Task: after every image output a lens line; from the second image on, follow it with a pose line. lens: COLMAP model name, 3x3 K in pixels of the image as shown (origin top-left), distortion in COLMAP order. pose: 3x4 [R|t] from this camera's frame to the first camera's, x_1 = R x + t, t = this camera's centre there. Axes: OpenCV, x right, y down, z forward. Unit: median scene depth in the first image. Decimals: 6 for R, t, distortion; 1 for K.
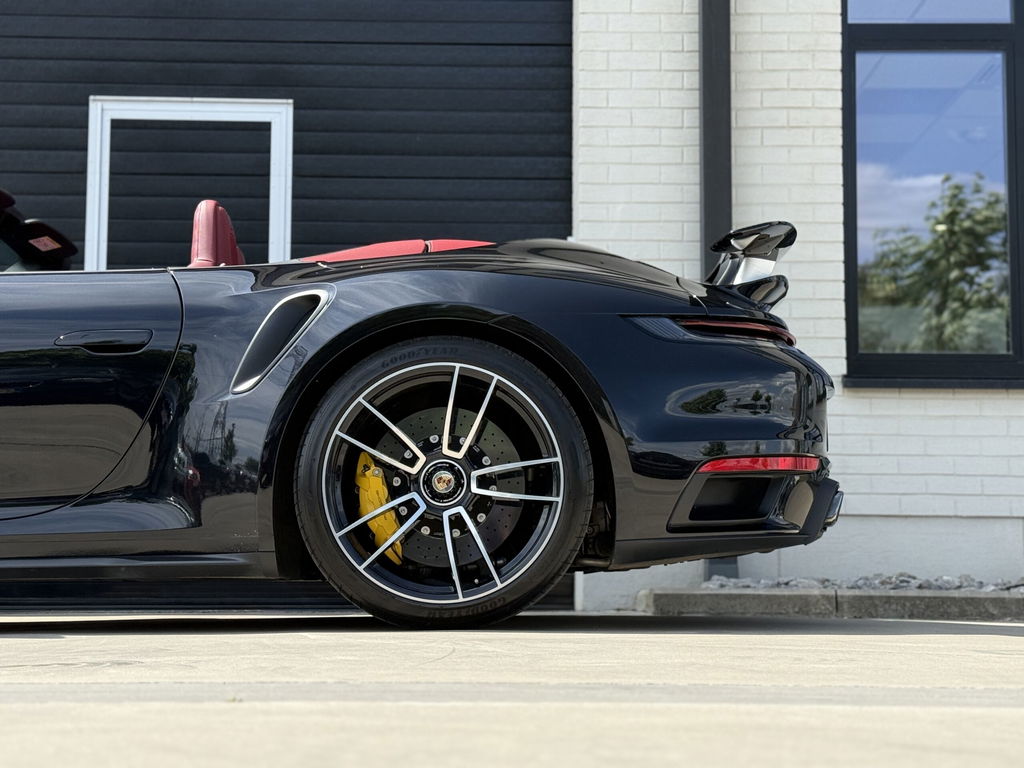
lens RADIAL K [[1793.4, 0, 533.1], [0, 1793.4, 395.5], [0, 0, 1]] dist [0.147309, 0.000000]
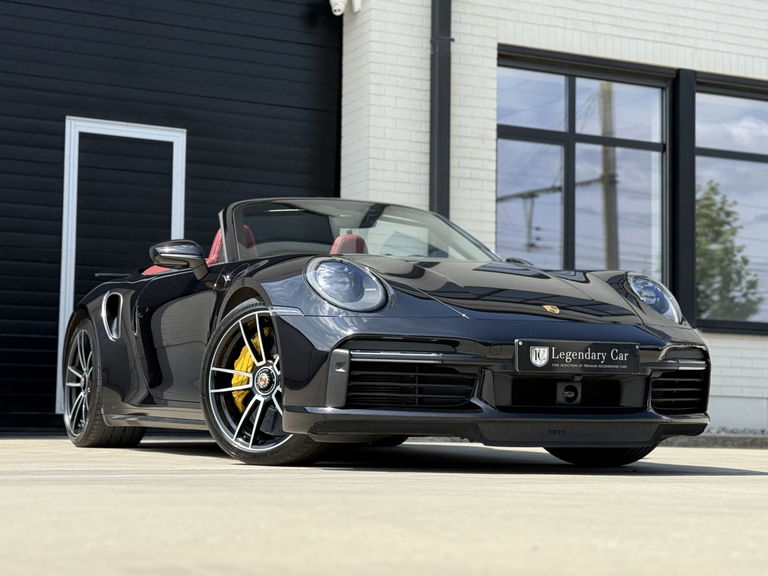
lens RADIAL K [[1505.6, 0, 395.6], [0, 1505.6, 289.0], [0, 0, 1]] dist [0.179708, 0.000000]
pose [[0.900872, 0.048847, 0.431328, -0.560429], [-0.061940, 0.997946, 0.016352, -0.052773], [-0.429644, -0.041447, 0.902047, -0.350939]]
